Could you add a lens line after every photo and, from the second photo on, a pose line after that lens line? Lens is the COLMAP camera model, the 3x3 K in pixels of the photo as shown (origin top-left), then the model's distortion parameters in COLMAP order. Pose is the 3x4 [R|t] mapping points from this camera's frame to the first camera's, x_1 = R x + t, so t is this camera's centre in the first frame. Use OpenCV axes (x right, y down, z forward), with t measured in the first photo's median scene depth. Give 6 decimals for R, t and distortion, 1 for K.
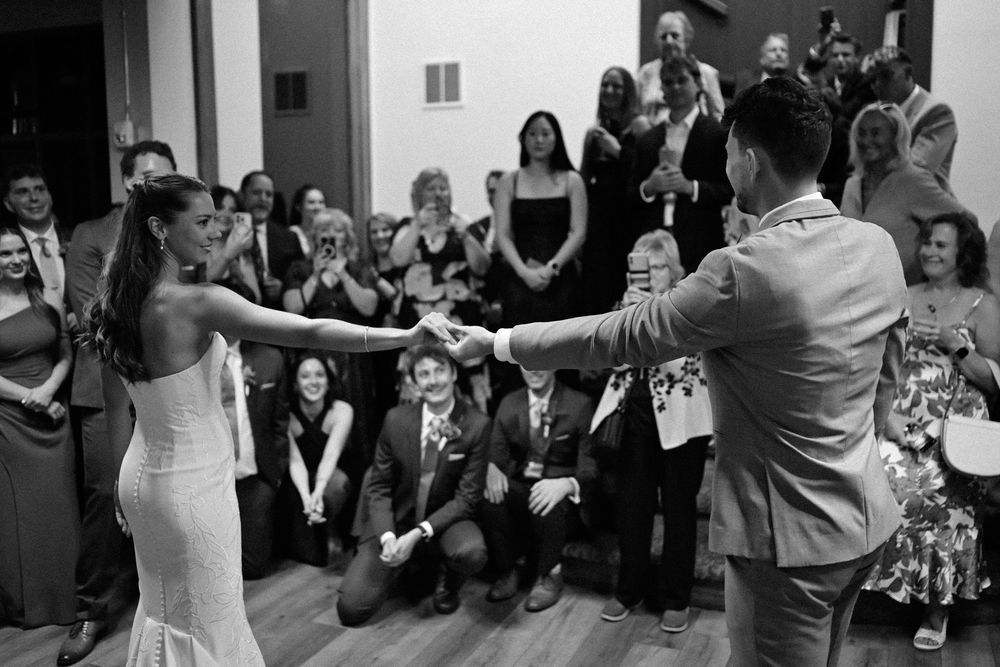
lens RADIAL K [[1052.4, 0, 498.4], [0, 1052.4, 335.1], [0, 0, 1]] dist [0.001117, 0.010525]
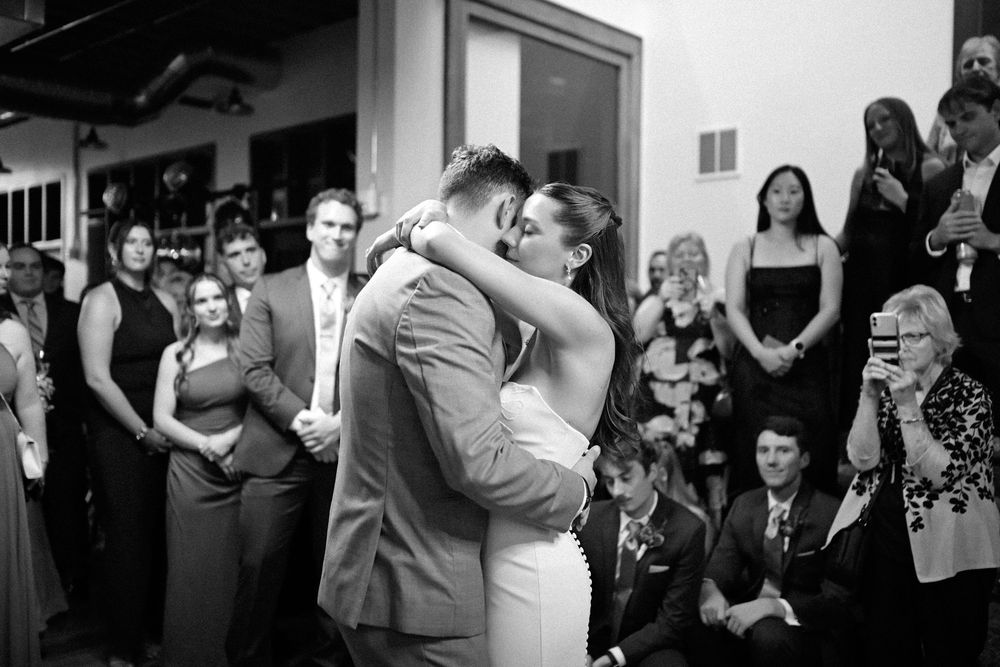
lens RADIAL K [[1052.4, 0, 498.4], [0, 1052.4, 335.1], [0, 0, 1]] dist [0.001117, 0.010525]
pose [[0.958063, 0.015657, -0.286129, 0.070070], [-0.040031, 0.996028, -0.079534, 0.006283], [0.283747, 0.087653, 0.954885, 0.176861]]
